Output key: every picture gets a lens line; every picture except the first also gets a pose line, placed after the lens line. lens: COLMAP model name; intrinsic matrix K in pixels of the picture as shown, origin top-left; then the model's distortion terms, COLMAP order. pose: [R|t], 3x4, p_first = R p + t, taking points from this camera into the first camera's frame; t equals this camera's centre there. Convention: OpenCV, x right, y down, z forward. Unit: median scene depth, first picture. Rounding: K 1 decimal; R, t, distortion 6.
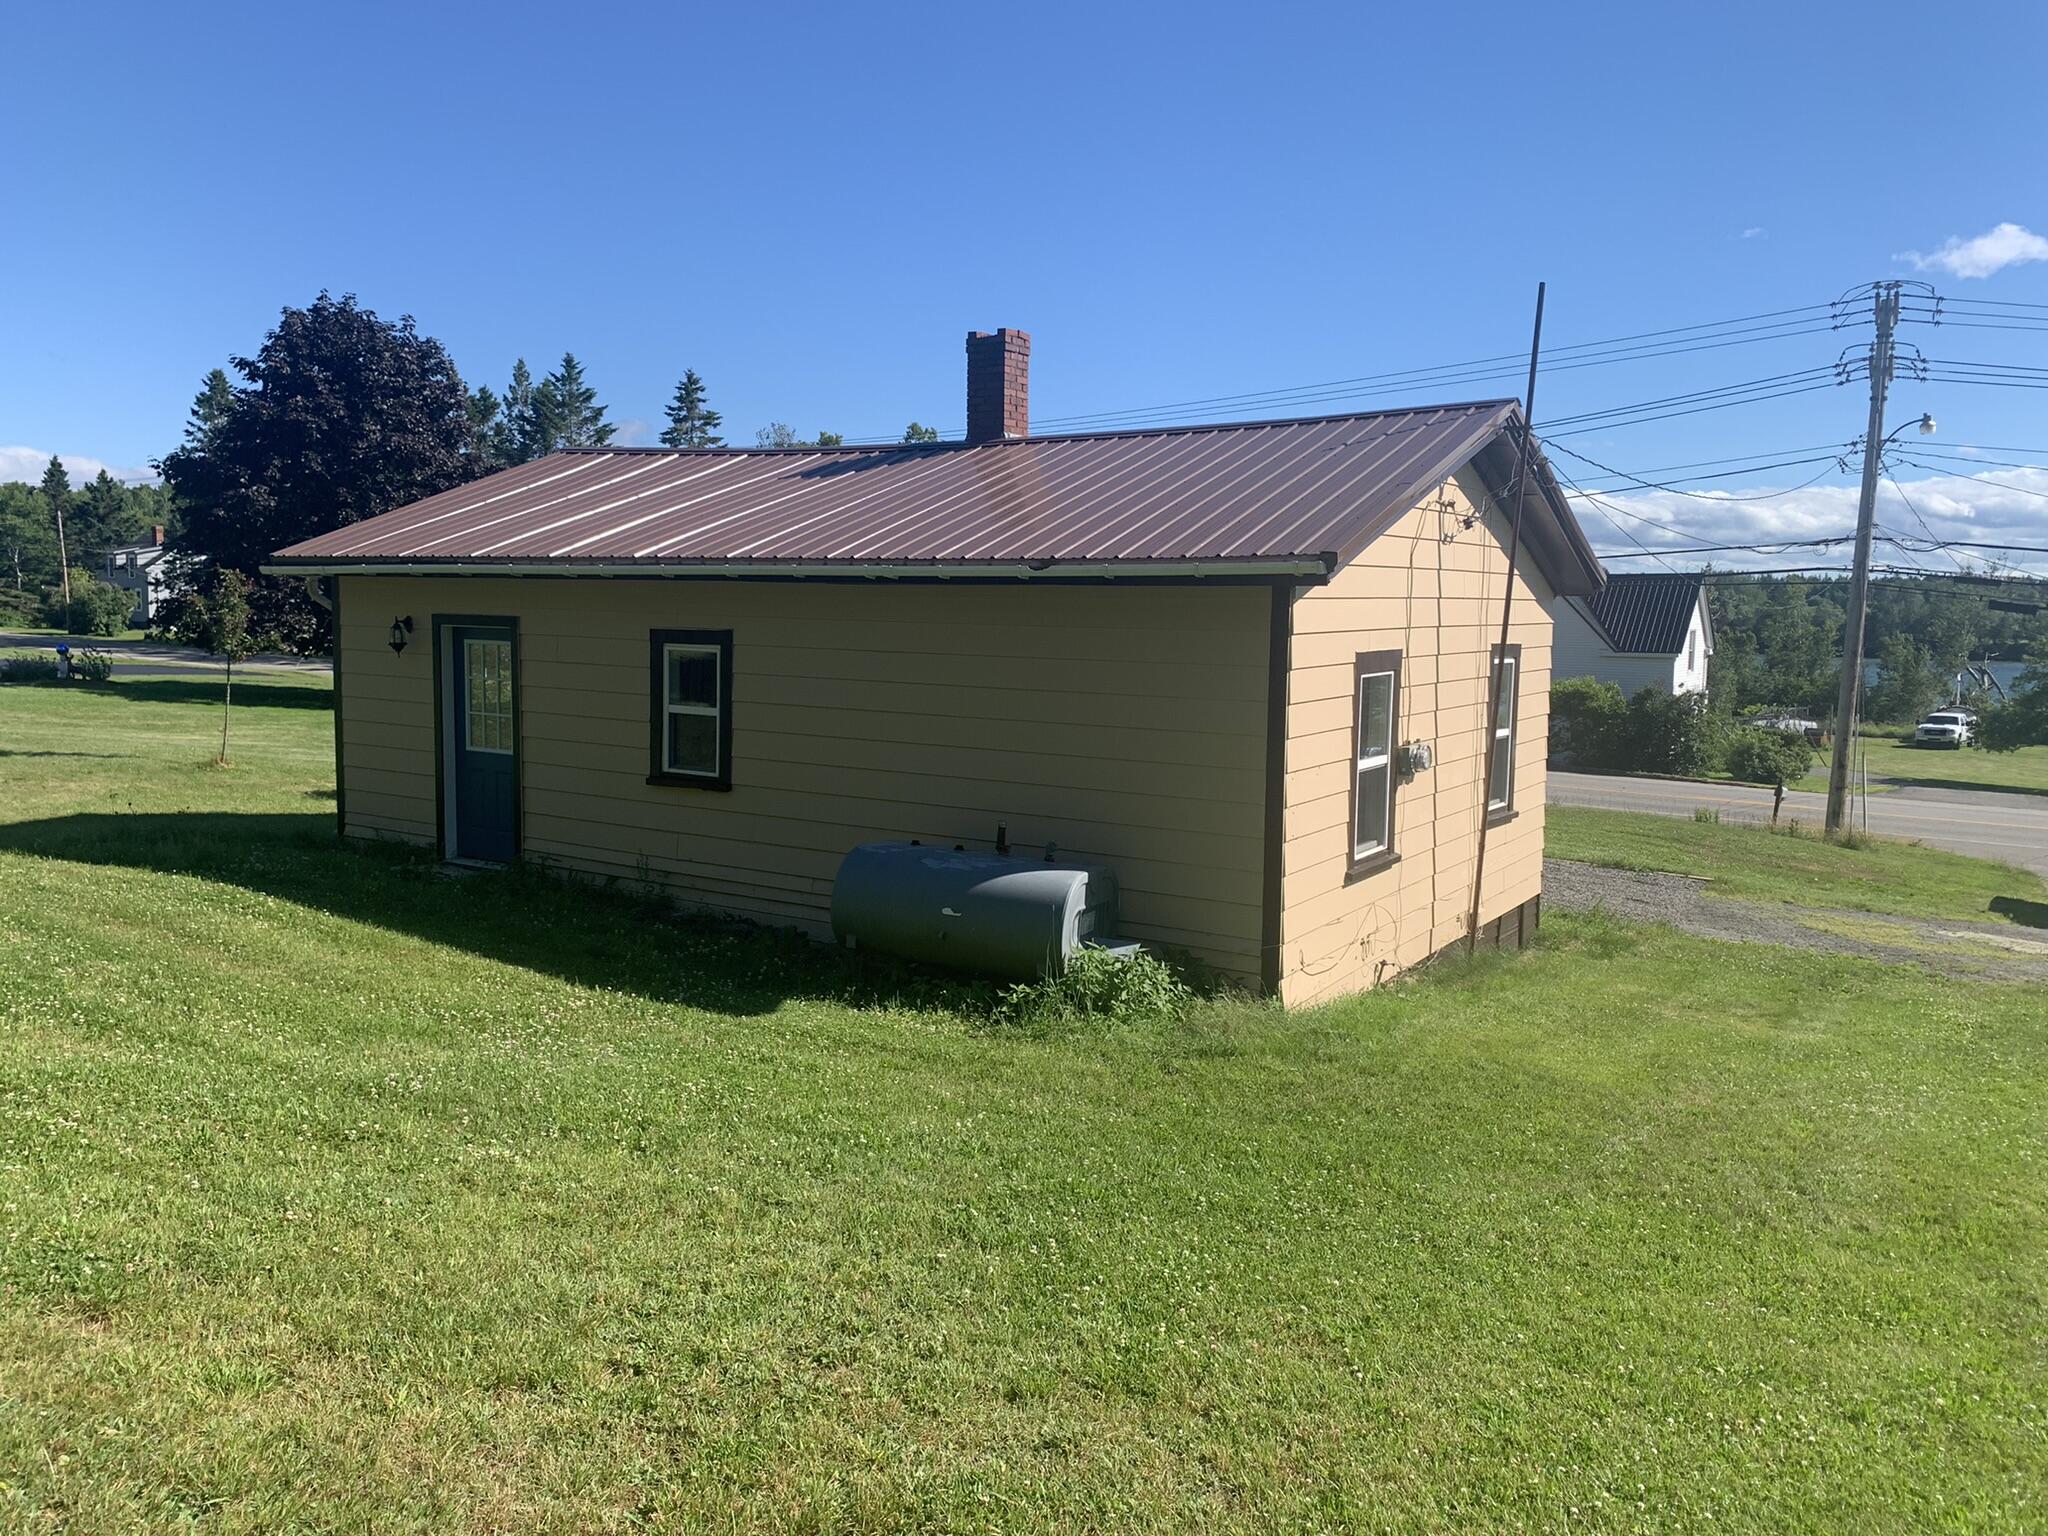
lens RADIAL K [[1567.6, 0, 1021.1], [0, 1567.6, 769.9], [0, 0, 1]] dist [0.060602, 0.001962]
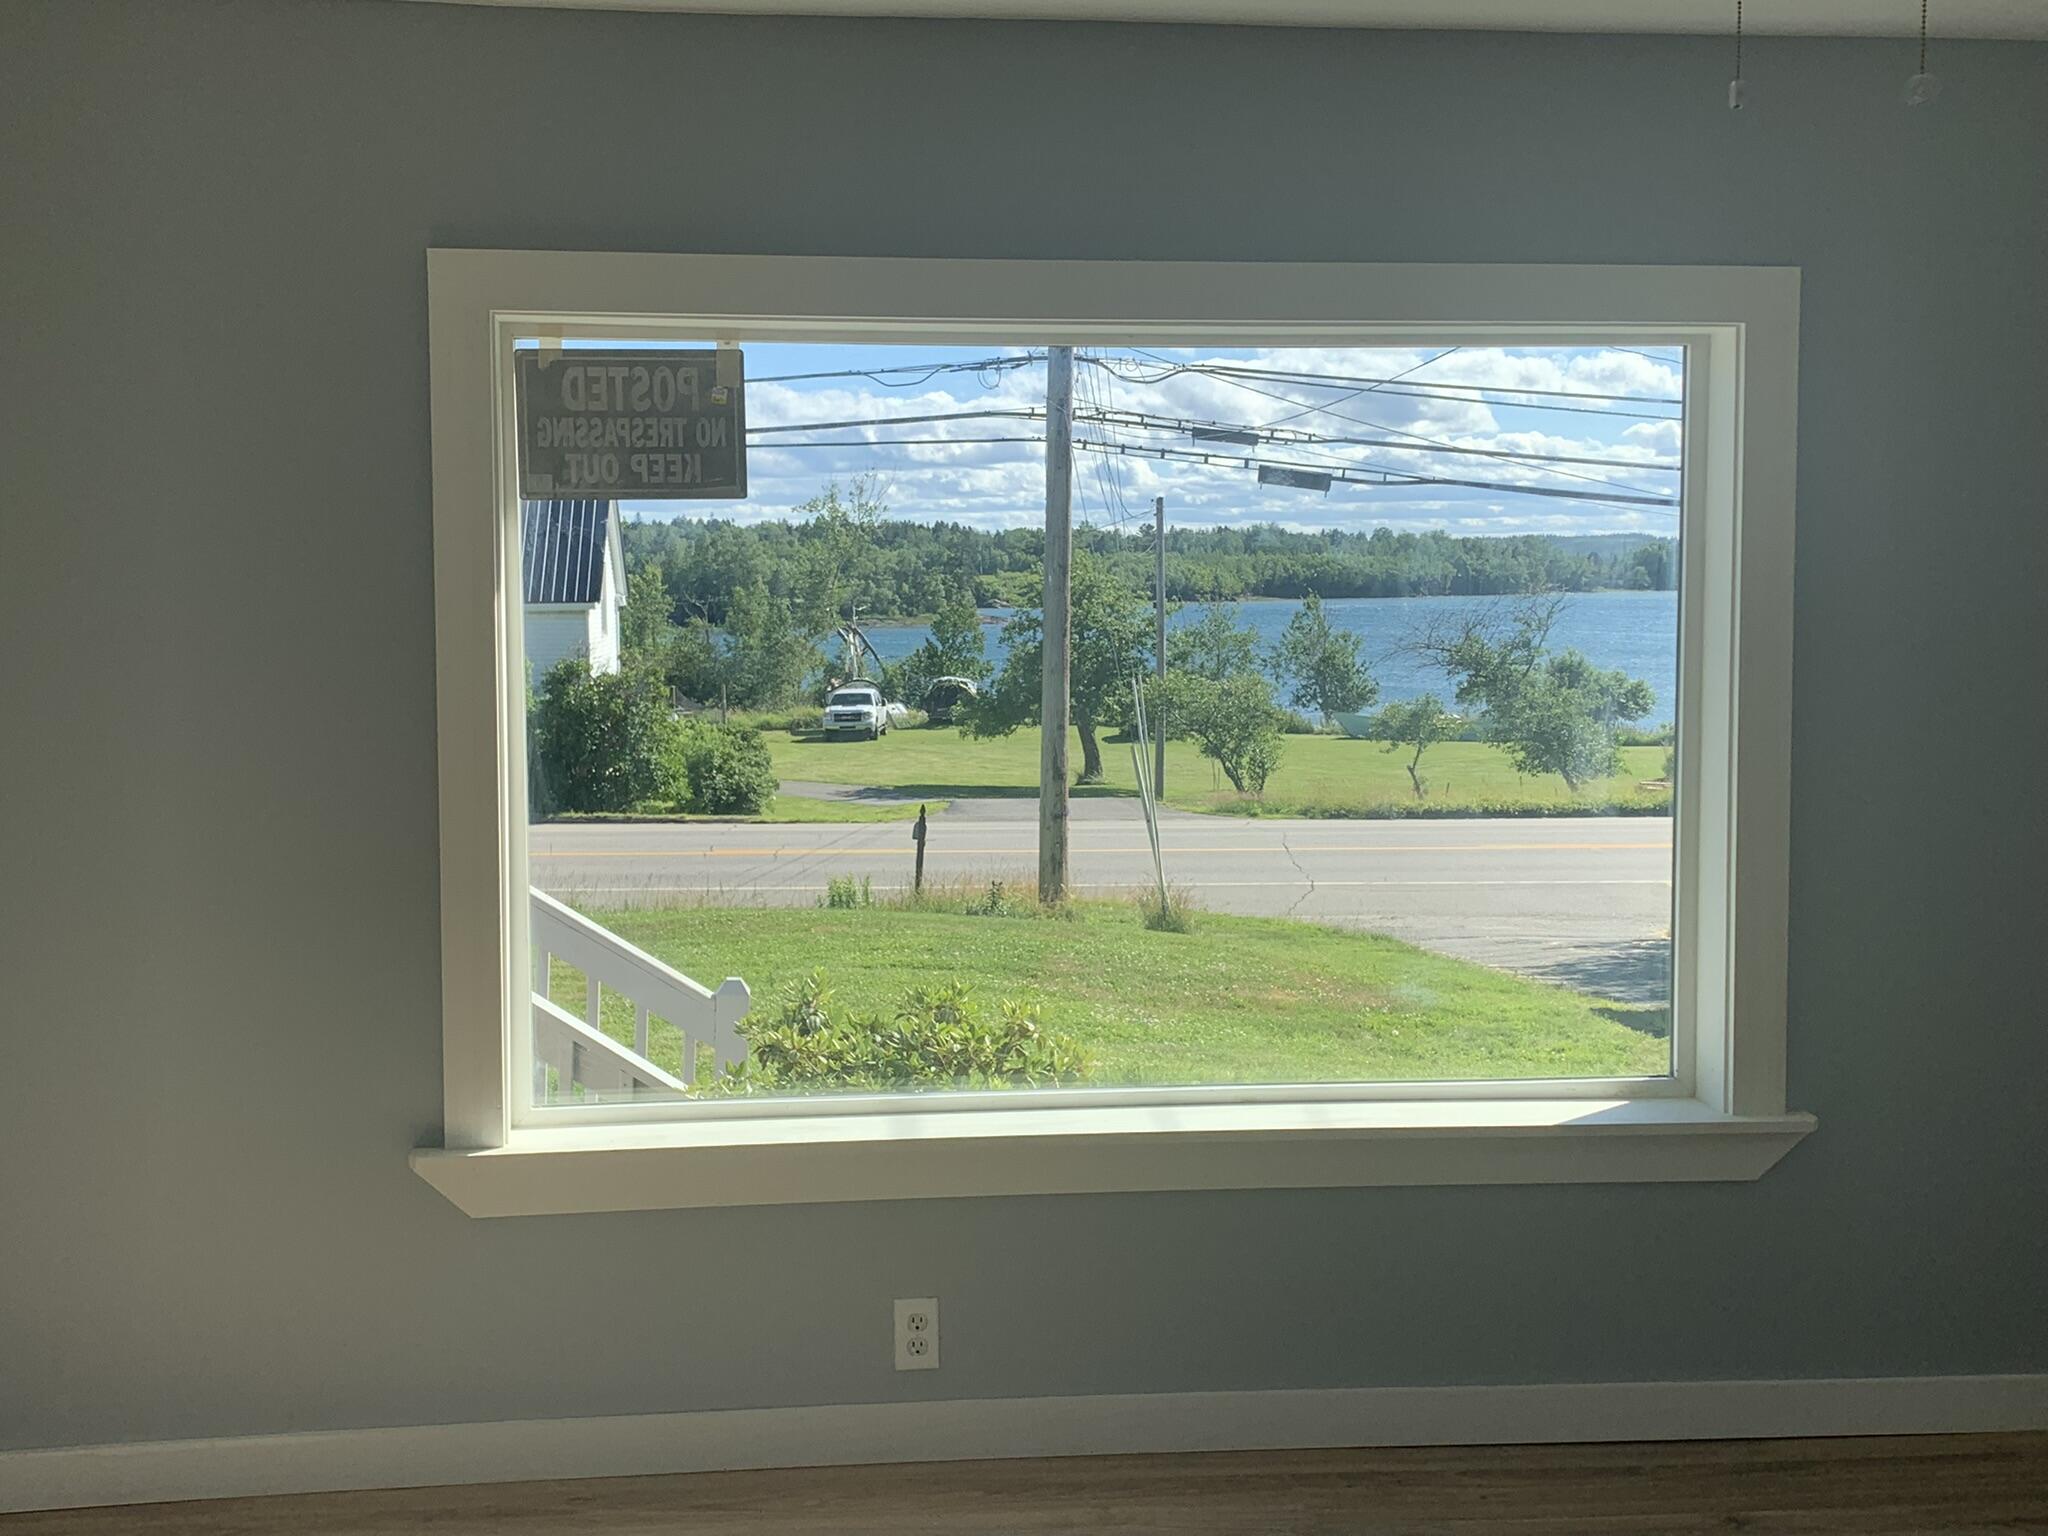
lens RADIAL K [[2308.8, 0, 1018.3], [0, 2308.8, 766.7], [0, 0, 1]] dist [0.040423, 0.000000]
pose [[0.774956, -0.079056, 0.627052, 0.001850], [0.092469, 0.995652, 0.011247, -0.009260], [-0.625214, 0.049267, 0.778897, 0.248271]]
